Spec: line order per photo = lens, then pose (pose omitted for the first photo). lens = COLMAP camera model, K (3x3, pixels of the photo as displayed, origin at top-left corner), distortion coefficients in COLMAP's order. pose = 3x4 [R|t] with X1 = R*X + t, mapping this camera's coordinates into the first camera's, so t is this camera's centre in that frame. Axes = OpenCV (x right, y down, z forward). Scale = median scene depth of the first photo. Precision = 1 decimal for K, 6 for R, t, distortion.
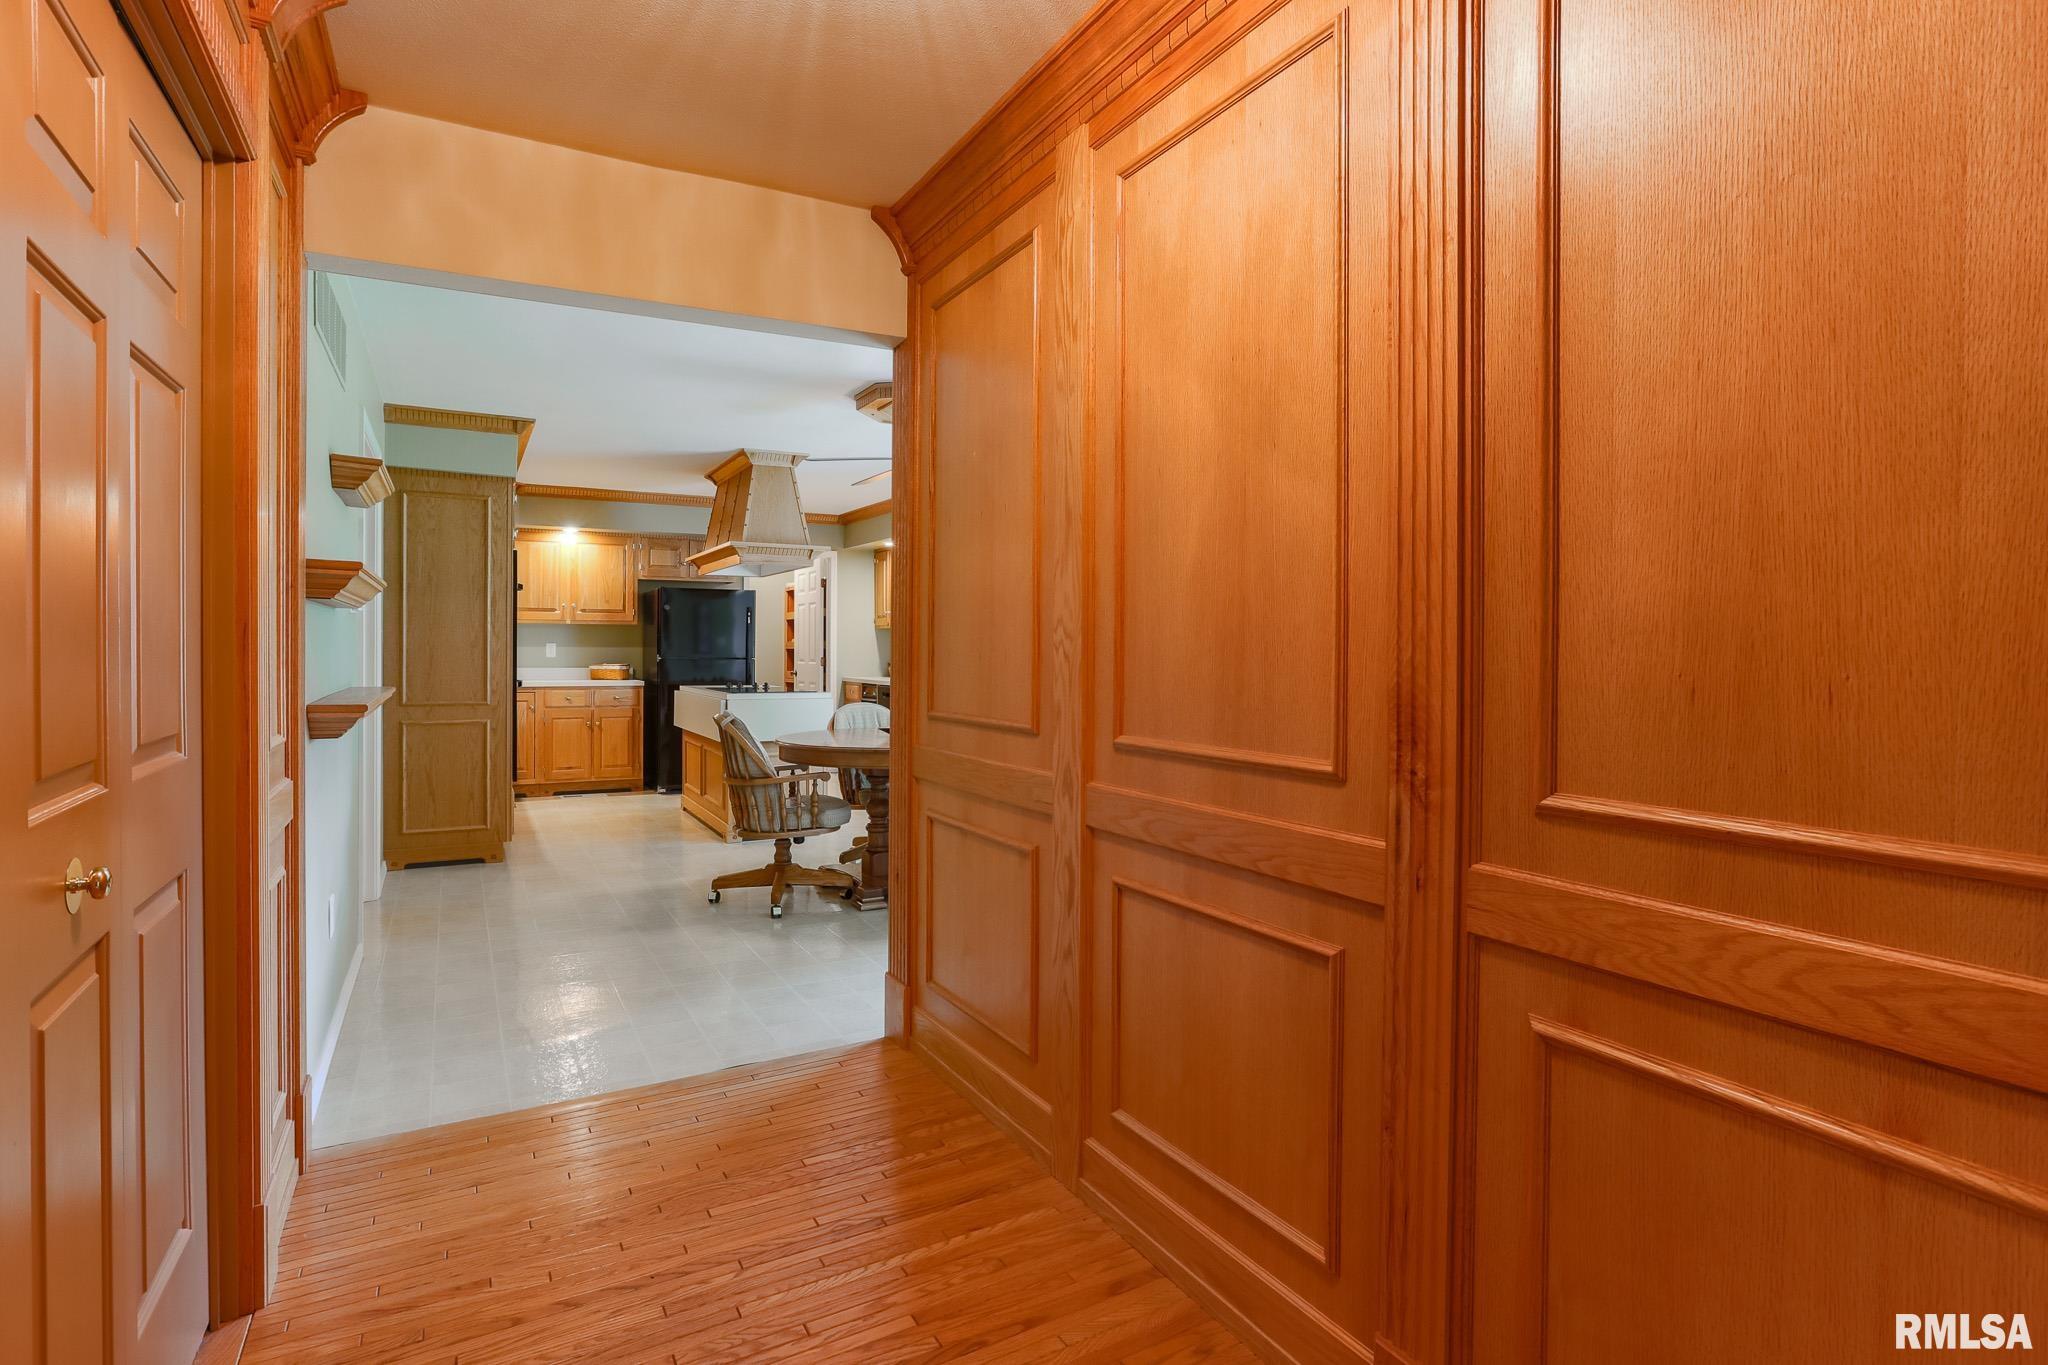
lens RADIAL K [[1013.9, 0, 1025.6], [0, 1013.9, 676.0], [0, 0, 1]] dist [-0.005471, 0.002472]
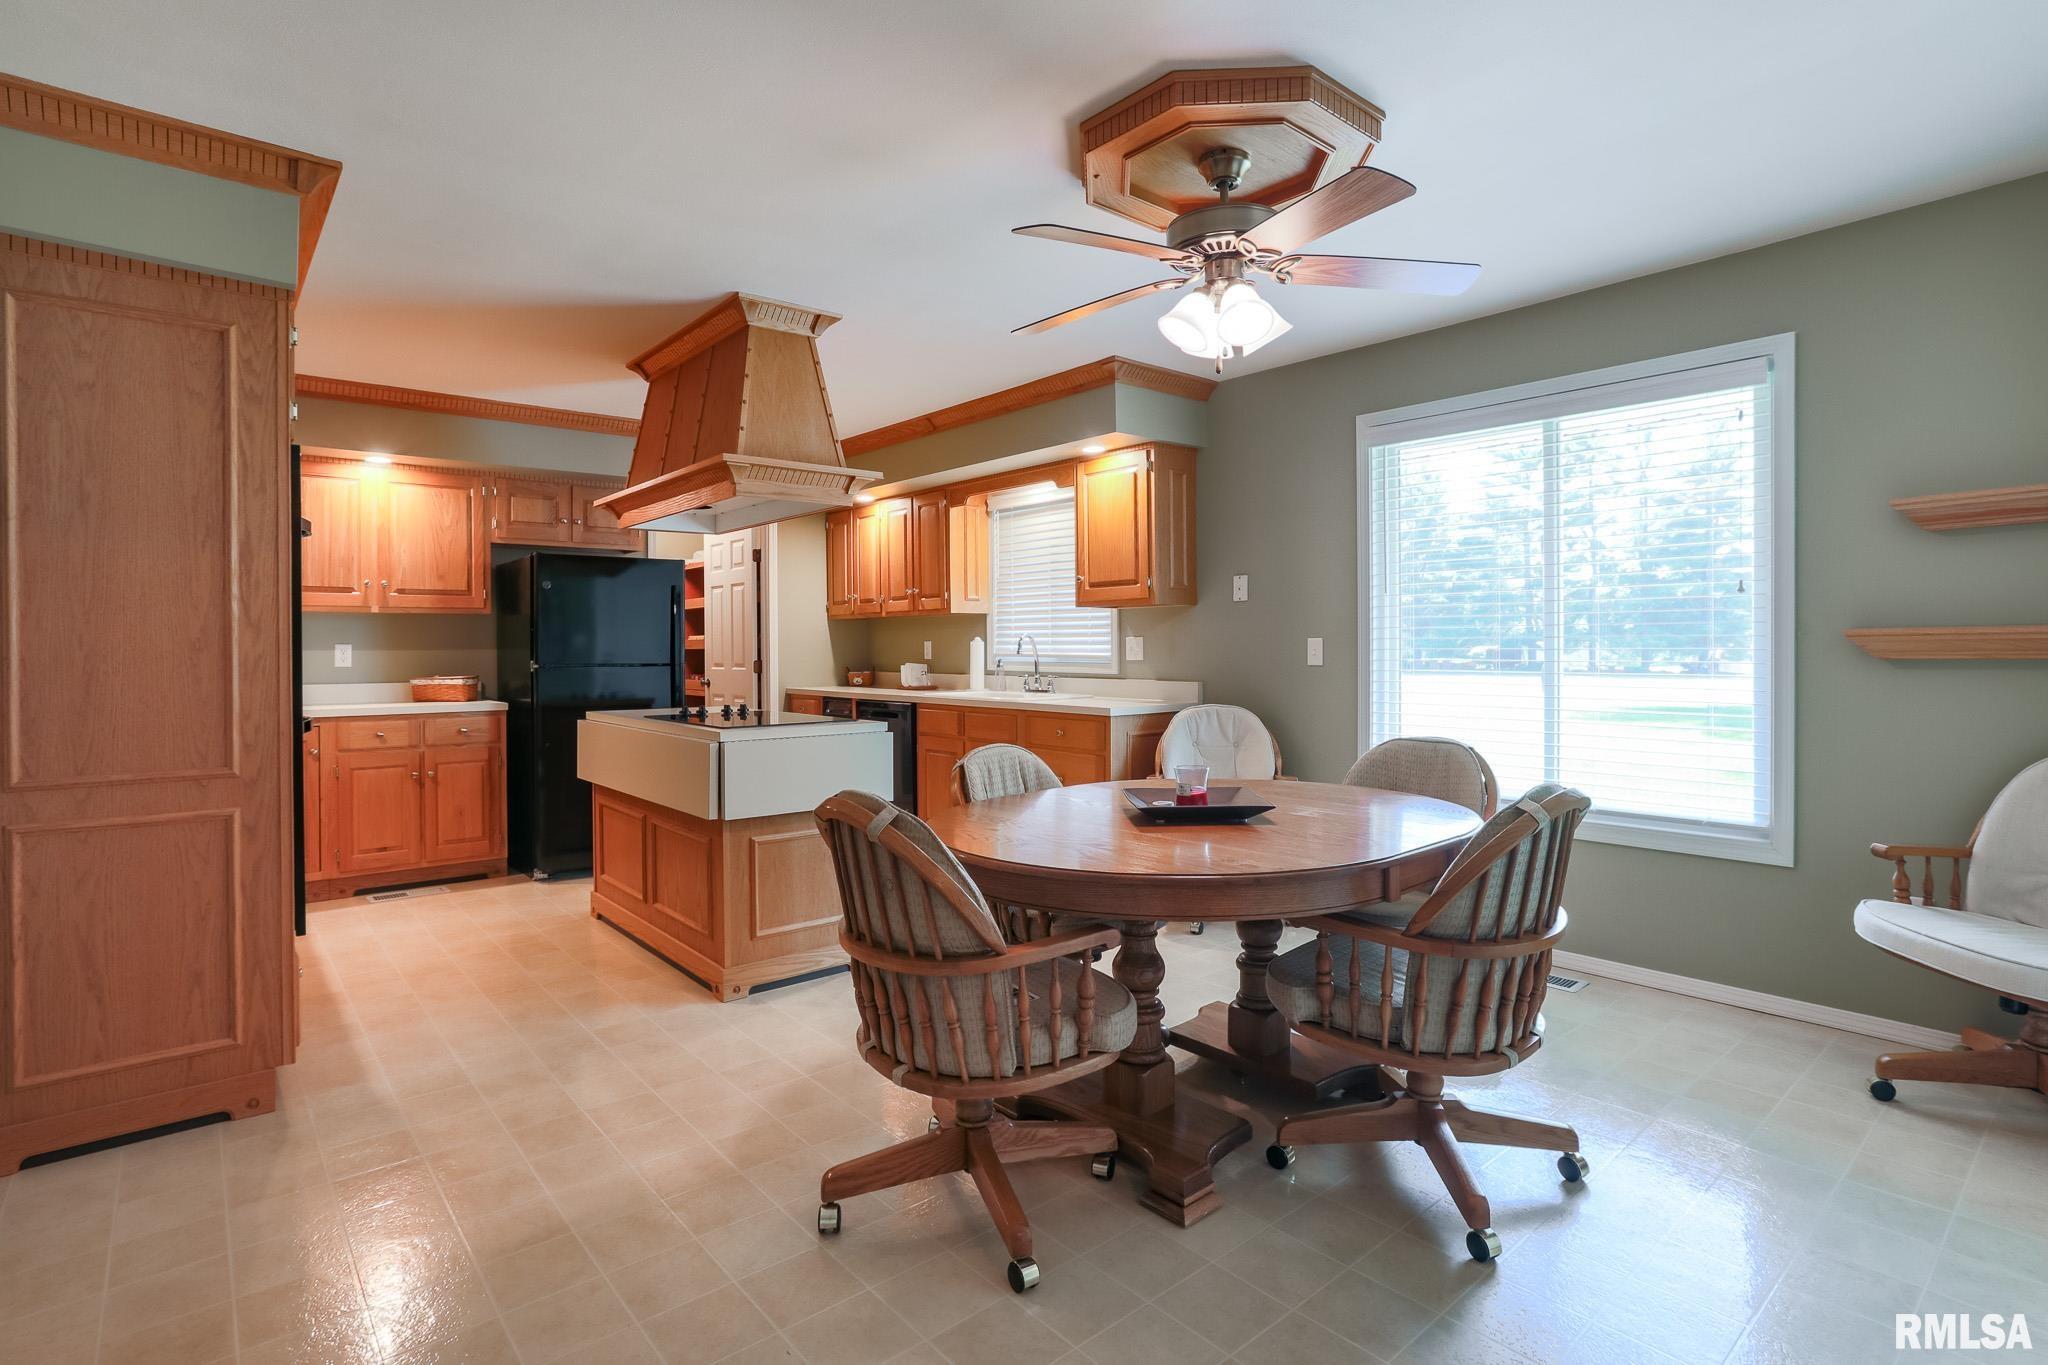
lens RADIAL K [[1013.9, 0, 1023.7], [0, 1013.9, 664.4], [0, 0, 1]] dist [-0.005471, 0.002472]
pose [[0.983738, -0.016551, 0.178848, -0.187120], [0.018078, 0.999813, -0.006916, -0.009314], [-0.178700, 0.010037, 0.983852, 0.348209]]
